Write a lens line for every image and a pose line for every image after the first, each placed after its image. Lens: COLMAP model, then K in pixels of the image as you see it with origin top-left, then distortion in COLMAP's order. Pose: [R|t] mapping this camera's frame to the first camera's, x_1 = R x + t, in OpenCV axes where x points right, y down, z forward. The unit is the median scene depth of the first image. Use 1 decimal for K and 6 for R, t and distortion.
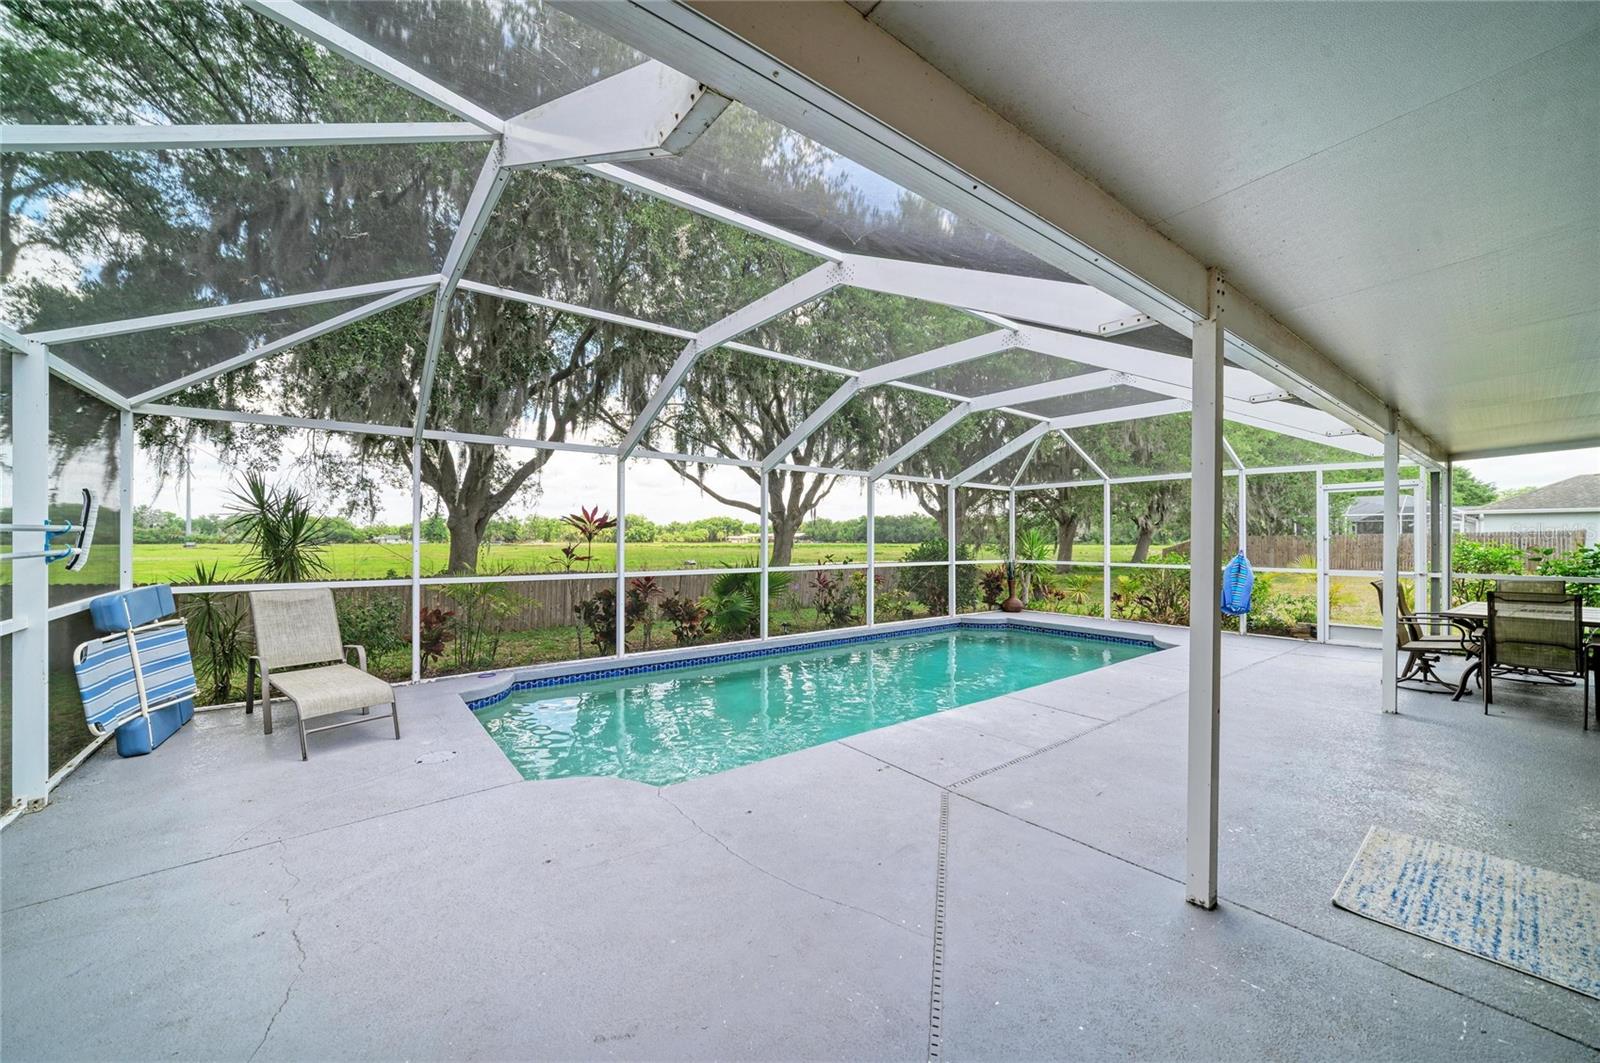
lens RADIAL K [[594.6, 0, 808.1], [0, 594.6, 537.5], [0, 0, 1]] dist [0.010009, 0.000407]
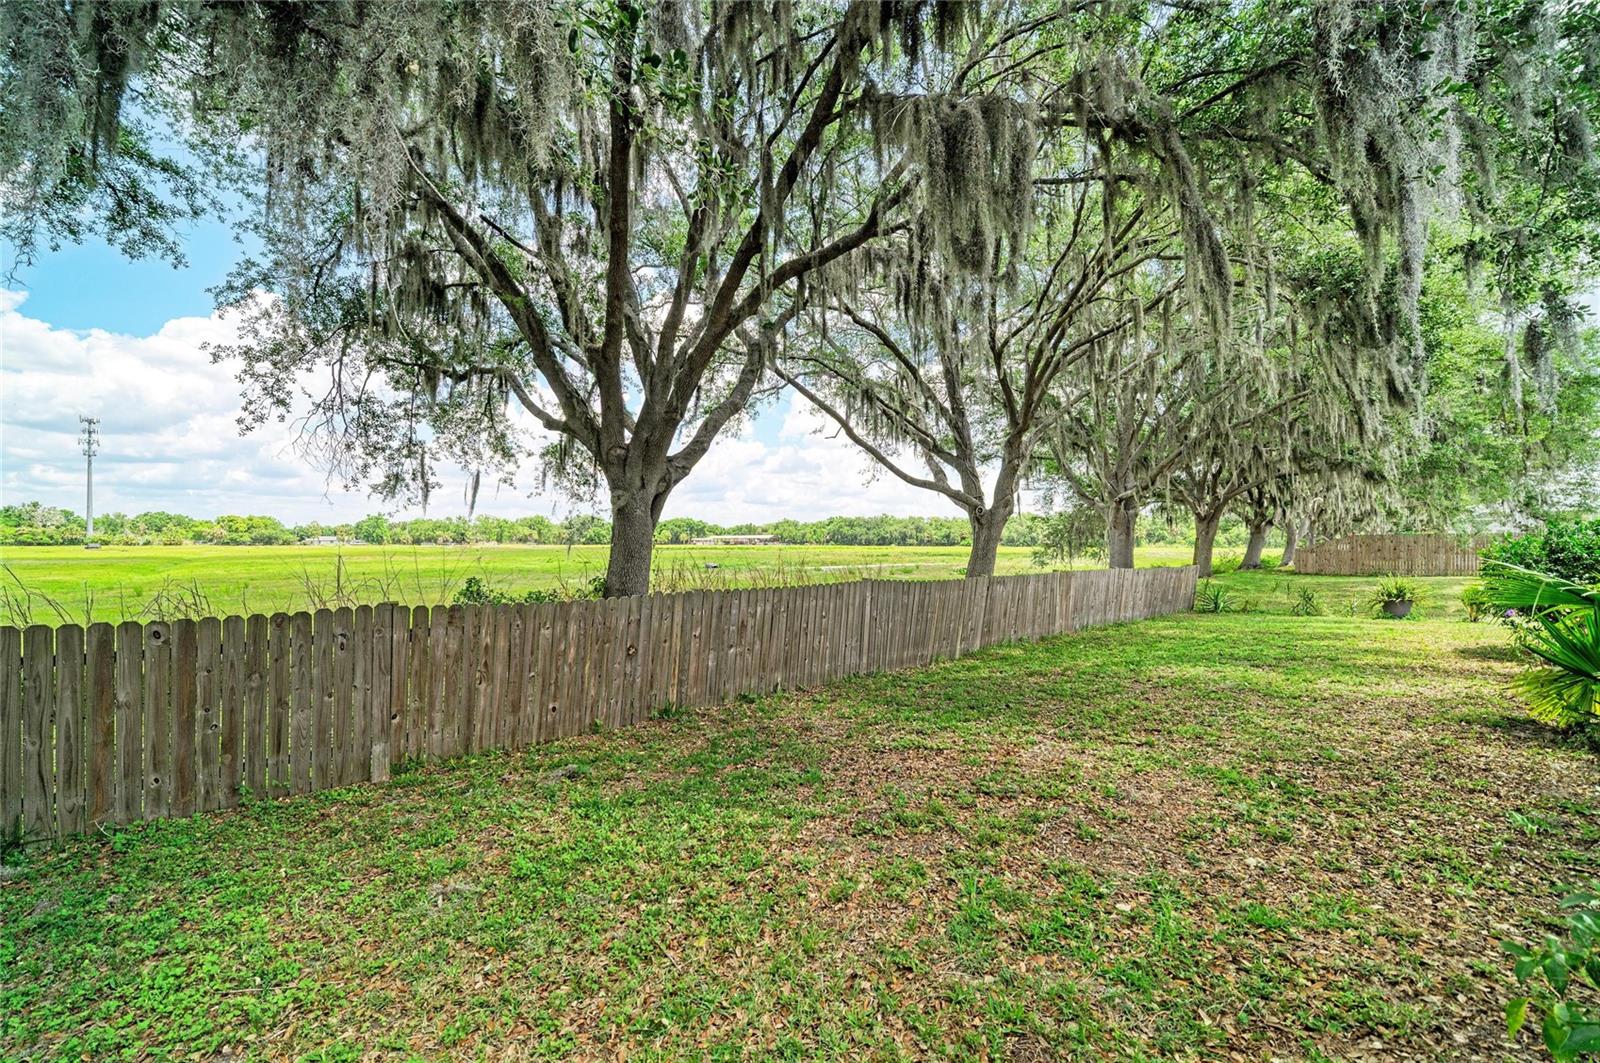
lens RADIAL K [[594.6, 0, 791.0], [0, 594.6, 527.1], [0, 0, 1]] dist [0.010009, 0.000407]
pose [[0.998008, 0.002167, 0.063046, -0.606183], [-0.000788, 0.999760, -0.021890, 0.020566], [-0.063079, 0.021797, 0.997771, 0.521588]]
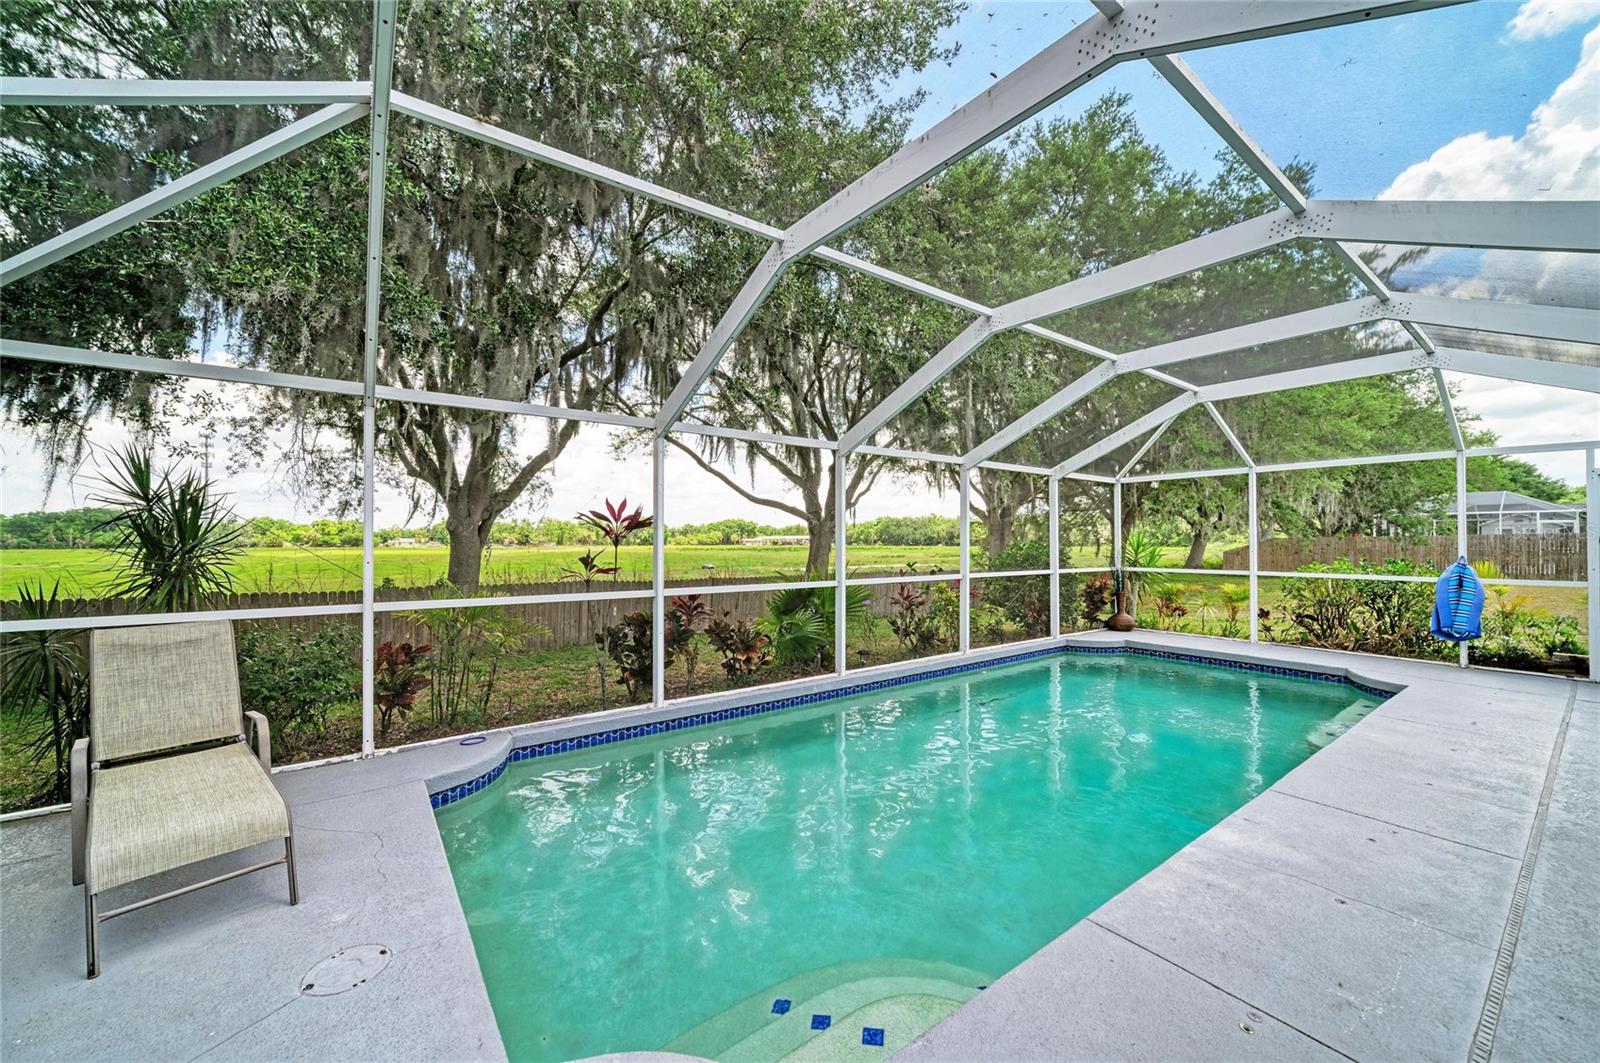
lens RADIAL K [[594.6, 0, 806.8], [0, 594.6, 537.3], [0, 0, 1]] dist [0.010009, 0.000407]
pose [[0.999808, -0.002709, -0.019407, -0.079989], [0.002625, 0.999987, -0.004321, -0.001270], [0.019418, 0.004270, 0.999802, 0.183781]]
